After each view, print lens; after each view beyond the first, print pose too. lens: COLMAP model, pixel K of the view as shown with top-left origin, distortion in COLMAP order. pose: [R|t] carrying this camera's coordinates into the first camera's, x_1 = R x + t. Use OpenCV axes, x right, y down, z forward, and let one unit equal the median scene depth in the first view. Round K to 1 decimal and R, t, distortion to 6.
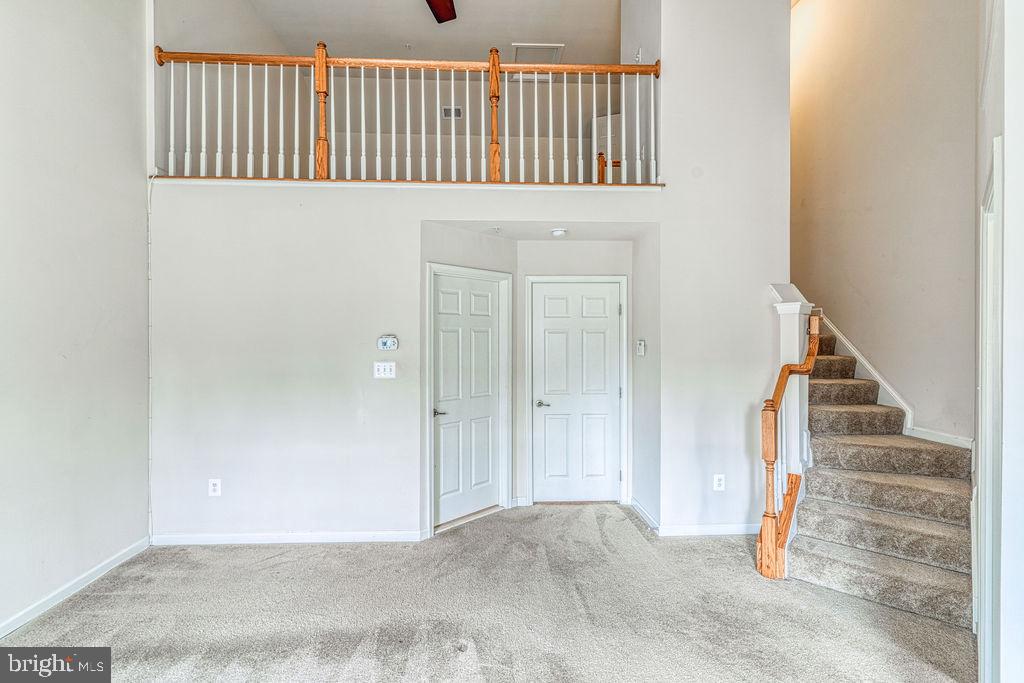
lens RADIAL K [[490.2, 0, 480.0], [0, 490.2, 349.7], [0, 0, 1]] dist [0.005250, -0.000793]
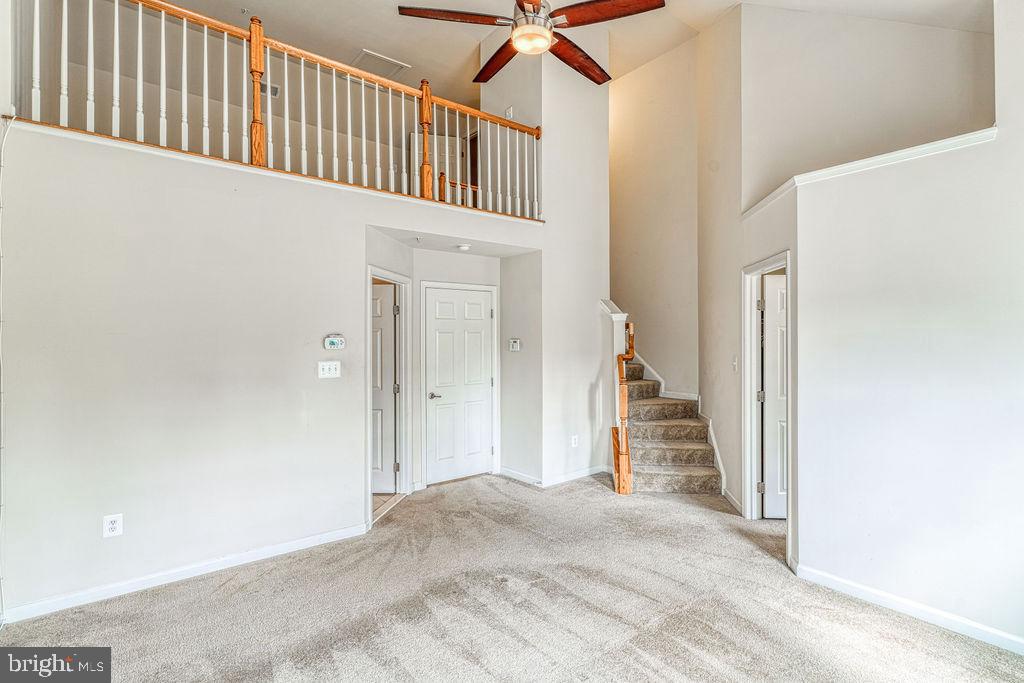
lens RADIAL K [[490.2, 0, 525.1], [0, 490.2, 351.3], [0, 0, 1]] dist [0.005250, -0.000793]
pose [[0.808143, -0.018421, 0.588698, -0.464024], [0.018190, 0.999815, 0.006314, 0.005288], [-0.588705, 0.005606, 0.808329, -0.040532]]
